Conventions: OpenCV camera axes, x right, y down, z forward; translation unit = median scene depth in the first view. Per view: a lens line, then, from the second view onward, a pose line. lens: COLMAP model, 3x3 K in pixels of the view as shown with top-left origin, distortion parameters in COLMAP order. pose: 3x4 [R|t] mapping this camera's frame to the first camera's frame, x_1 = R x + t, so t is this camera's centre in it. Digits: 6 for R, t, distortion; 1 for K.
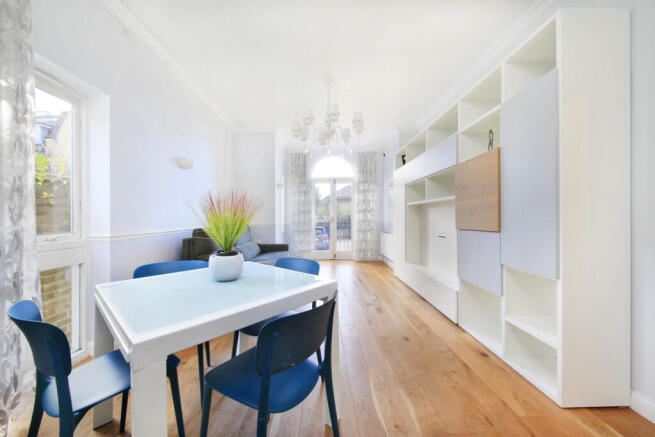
lens RADIAL K [[233.9, 0, 326.1], [0, 233.9, 214.6], [0, 0, 1]] dist [-0.015754, 0.000009]
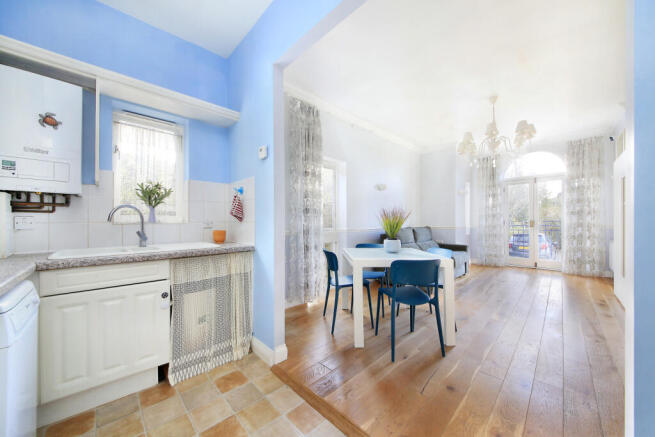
lens RADIAL K [[227.7, 0, 327.5], [0, 227.7, 218.5], [0, 0, 1]] dist [-0.025482, 0.000018]
pose [[0.673503, -0.010661, -0.739108, 0.141917], [0.009776, 0.999937, -0.005515, -0.000114], [0.739120, -0.003512, 0.673564, -0.156800]]
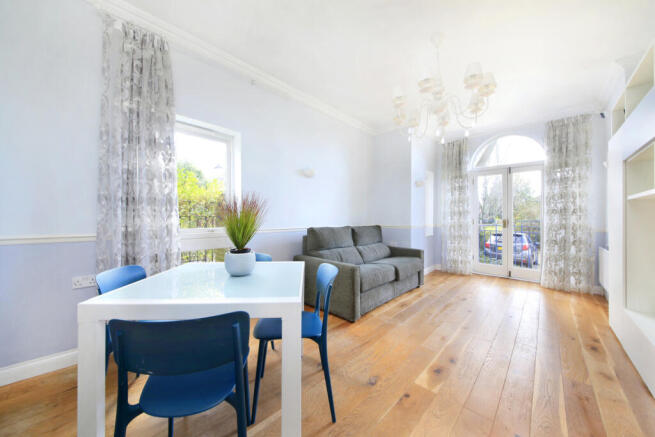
lens RADIAL K [[229.4, 0, 328.6], [0, 229.4, 209.5], [0, 0, 1]] dist [0.001254, -0.008979]
pose [[0.714886, -0.010191, -0.699167, 0.144994], [-0.006516, 0.999753, -0.021235, -0.002597], [0.699210, 0.019737, 0.714643, 0.118793]]
